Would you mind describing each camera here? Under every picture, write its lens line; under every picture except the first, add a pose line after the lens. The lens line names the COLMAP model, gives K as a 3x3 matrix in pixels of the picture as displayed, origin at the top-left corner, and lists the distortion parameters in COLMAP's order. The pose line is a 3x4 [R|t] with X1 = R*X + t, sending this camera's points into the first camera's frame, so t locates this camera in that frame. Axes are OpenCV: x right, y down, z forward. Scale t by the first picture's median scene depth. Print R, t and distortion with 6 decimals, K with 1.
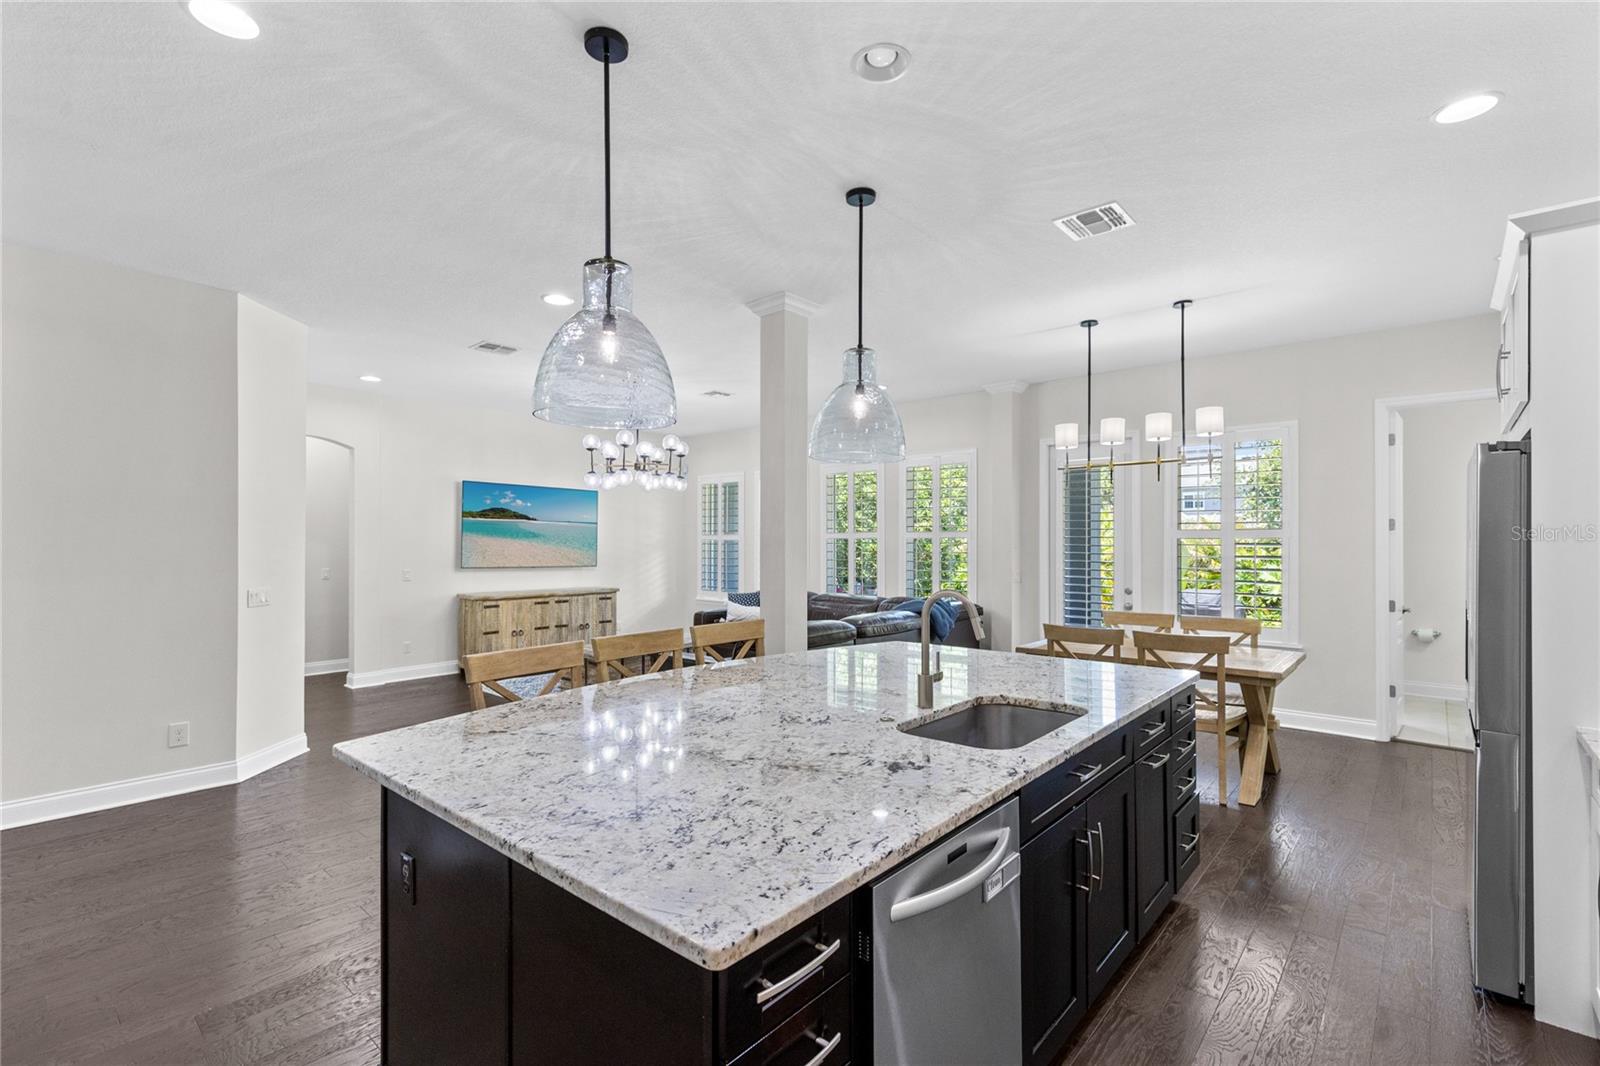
lens RADIAL K [[718.6, 0, 806.8], [0, 718.6, 532.4], [0, 0, 1]] dist [0.002425, 0.000079]
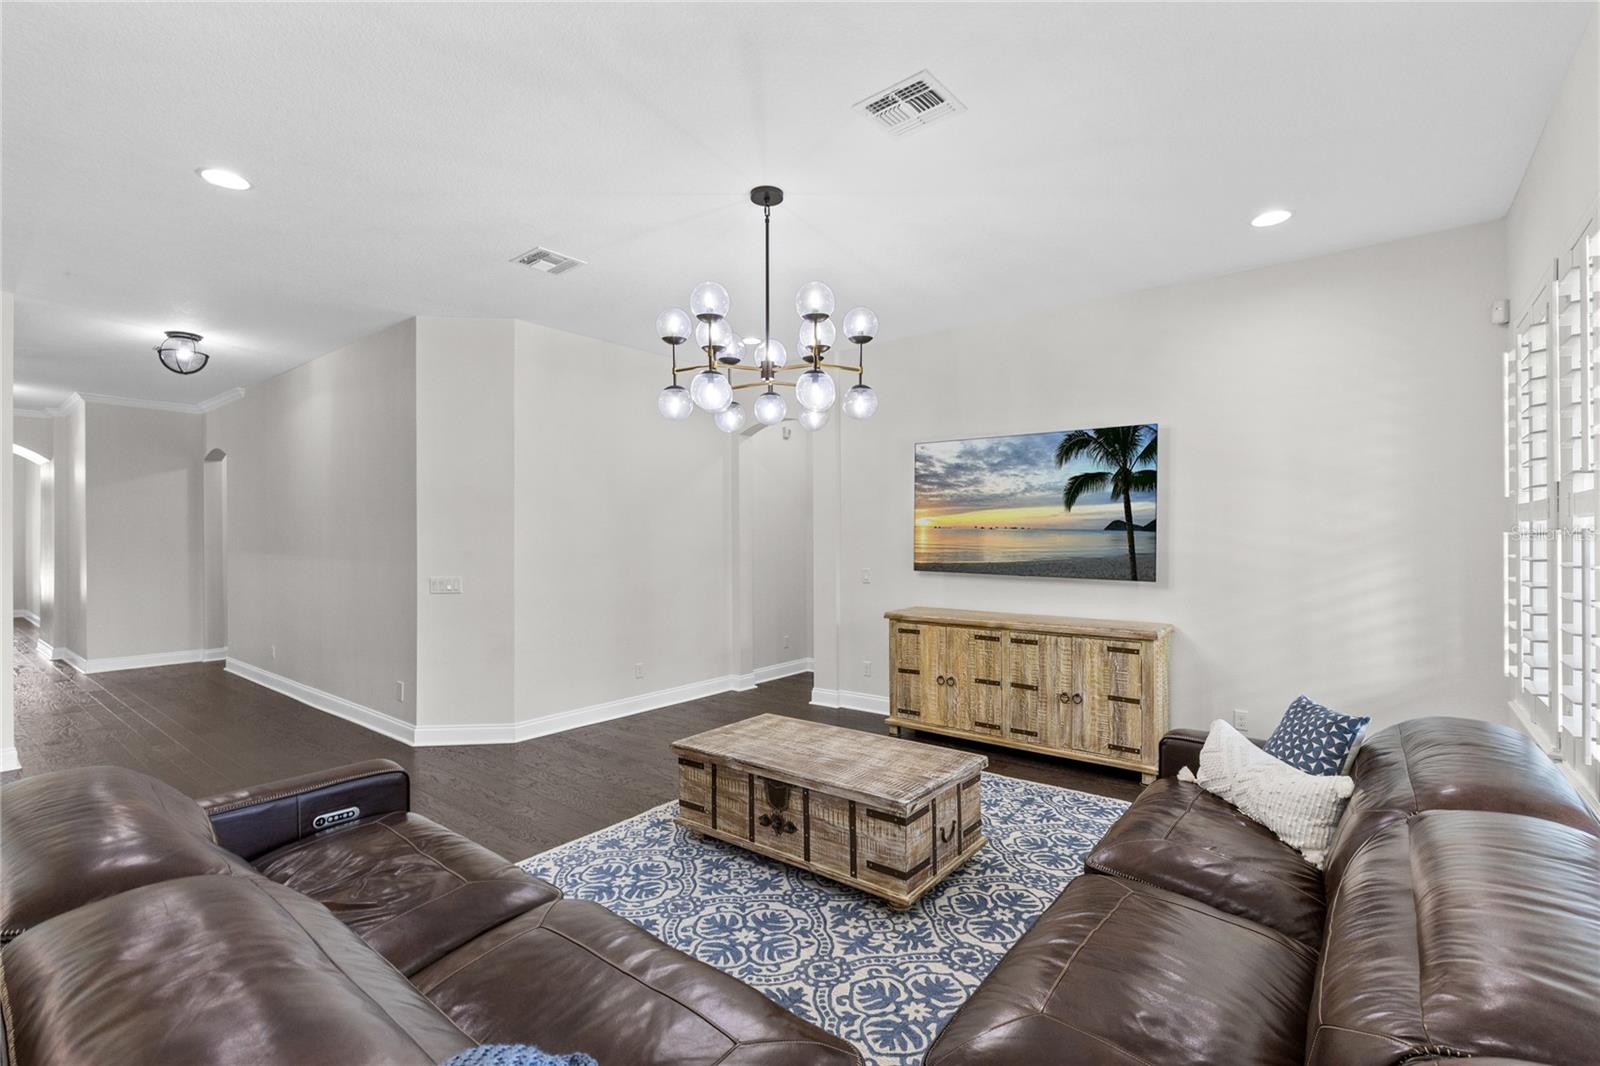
lens RADIAL K [[718.6, 0, 806.8], [0, 718.6, 532.4], [0, 0, 1]] dist [0.002425, 0.000079]
pose [[0.041417, -0.003949, -0.999134, 0.197177], [0.018245, 0.999828, -0.003195, 0.013053], [0.998975, -0.018097, 0.041482, 0.832106]]
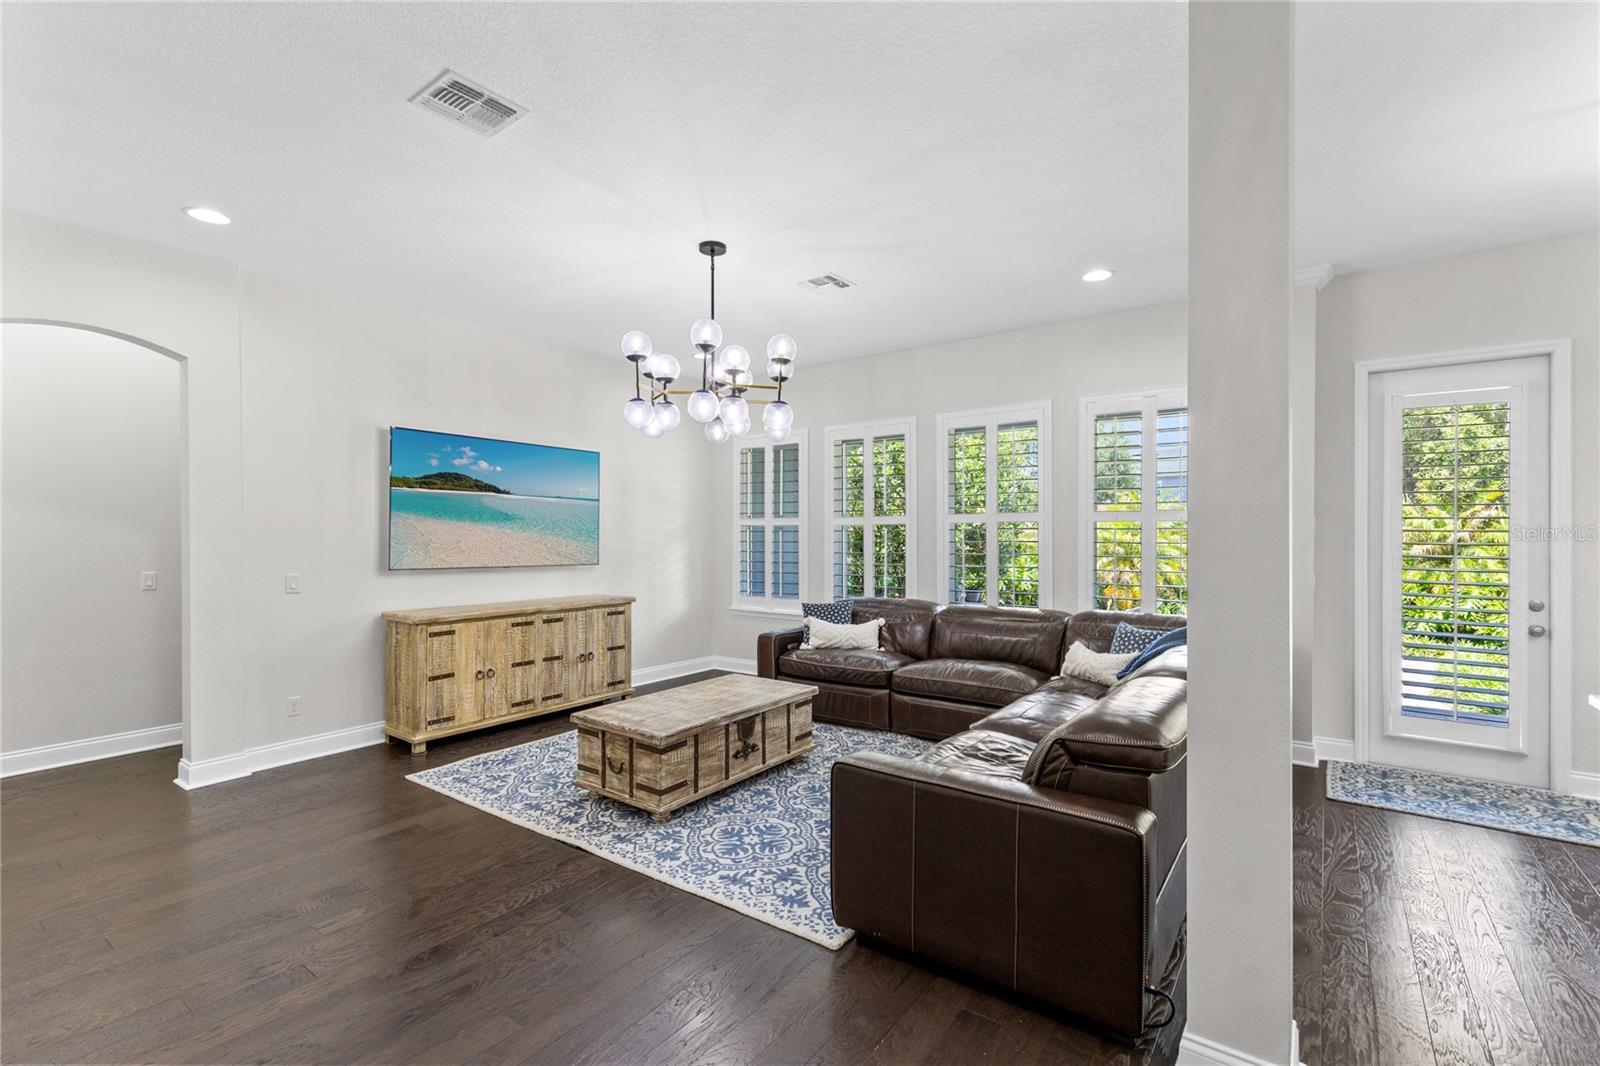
lens RADIAL K [[718.6, 0, 806.8], [0, 718.6, 532.4], [0, 0, 1]] dist [0.002425, 0.000079]
pose [[0.996231, -0.000652, 0.086736, -0.174297], [-0.000614, 0.999894, 0.014573, 0.008268], [-0.086736, -0.014571, 0.996125, 0.349567]]
